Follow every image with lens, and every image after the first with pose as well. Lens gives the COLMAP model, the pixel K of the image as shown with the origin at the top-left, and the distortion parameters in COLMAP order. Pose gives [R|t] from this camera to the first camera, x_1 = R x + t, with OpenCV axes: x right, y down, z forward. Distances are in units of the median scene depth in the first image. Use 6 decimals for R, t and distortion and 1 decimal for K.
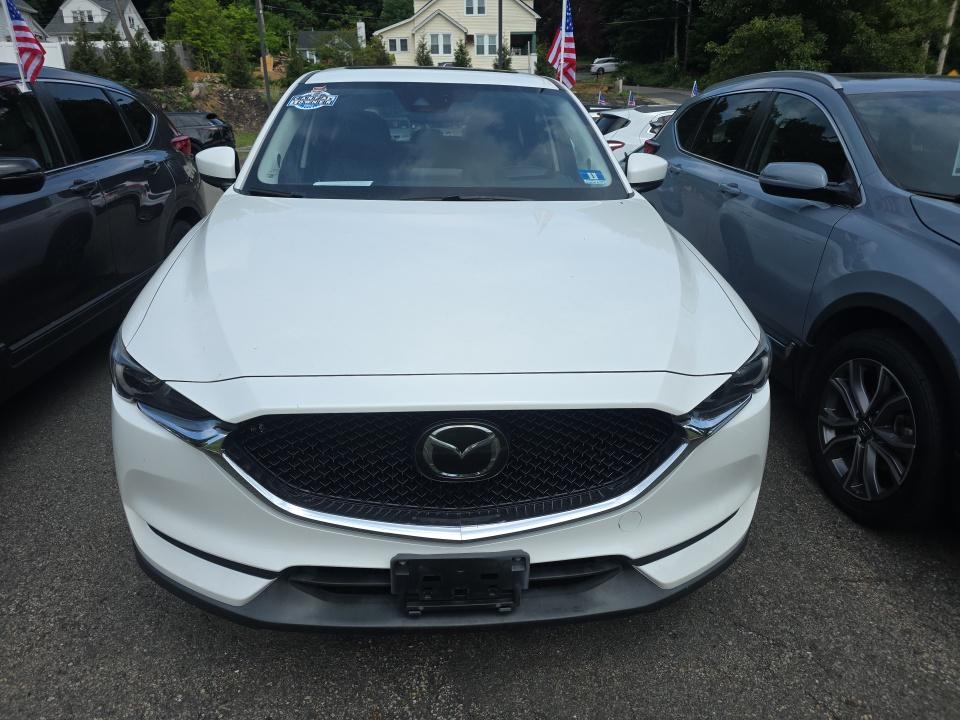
lens RADIAL K [[719.5, 0, 476.1], [0, 719.5, 359.6], [0, 0, 1]] dist [0.037712, -0.049137]
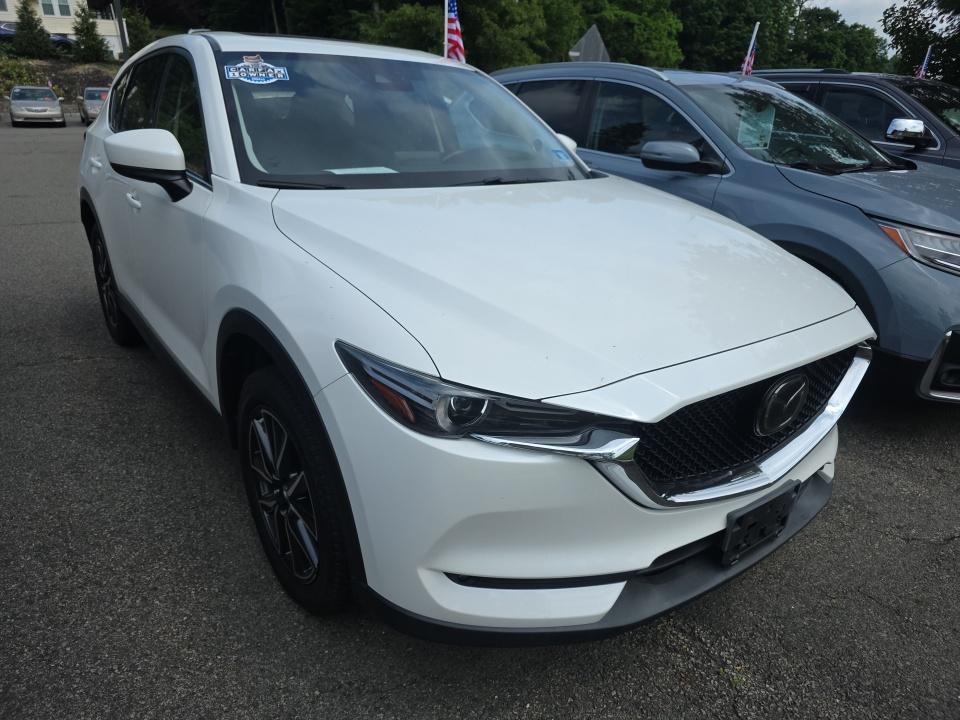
lens RADIAL K [[719.5, 0, 476.1], [0, 719.5, 359.6], [0, 0, 1]] dist [0.037712, -0.049137]
pose [[0.814773, -0.178841, 0.551507, -0.485414], [0.163803, 0.983489, 0.076927, -0.049515], [-0.556159, 0.027660, 0.830615, 0.156783]]
